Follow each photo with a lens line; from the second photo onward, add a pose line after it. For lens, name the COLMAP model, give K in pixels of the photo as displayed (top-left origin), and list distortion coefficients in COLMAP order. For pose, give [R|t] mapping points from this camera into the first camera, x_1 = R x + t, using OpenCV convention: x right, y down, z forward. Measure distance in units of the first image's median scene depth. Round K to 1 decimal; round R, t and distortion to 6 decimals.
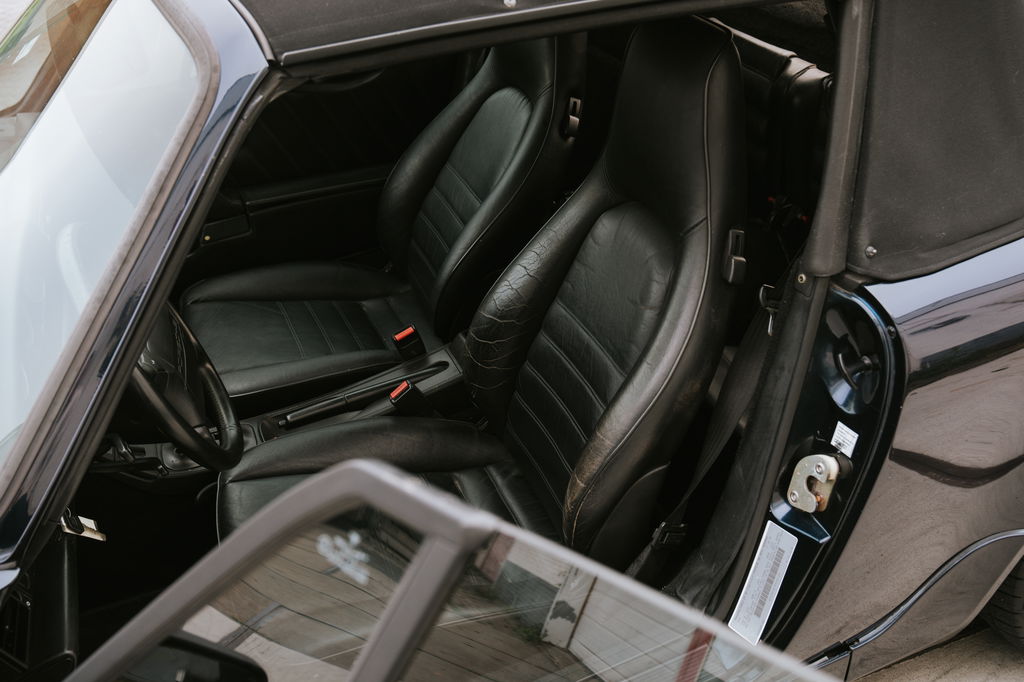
lens RADIAL K [[1001.8, 0, 512.0], [0, 1001.8, 341.0], [0, 0, 1]] dist [0.001572, -0.002495]
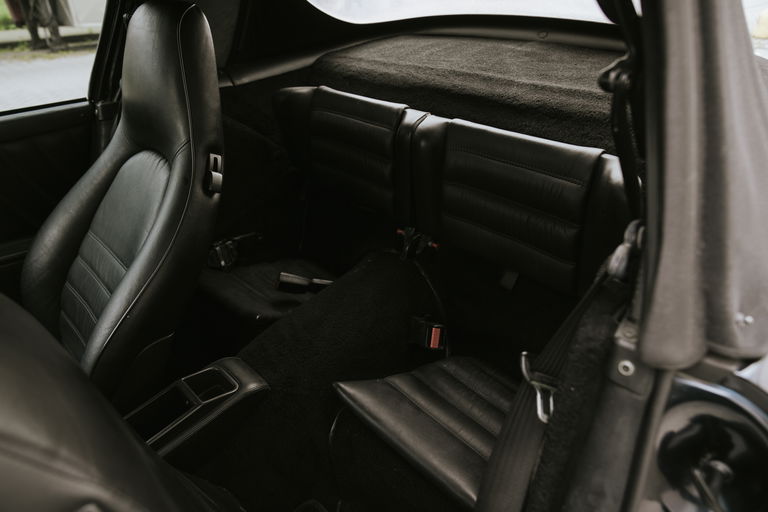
lens RADIAL K [[513.6, 0, 384.0], [0, 513.6, 256.0], [0, 0, 1]] dist [-0.022269, -0.001119]
pose [[0.920954, -0.129259, 0.367608, 0.017645], [0.156411, 0.986670, -0.044917, -0.092435], [-0.356902, 0.098865, 0.928895, 0.468504]]
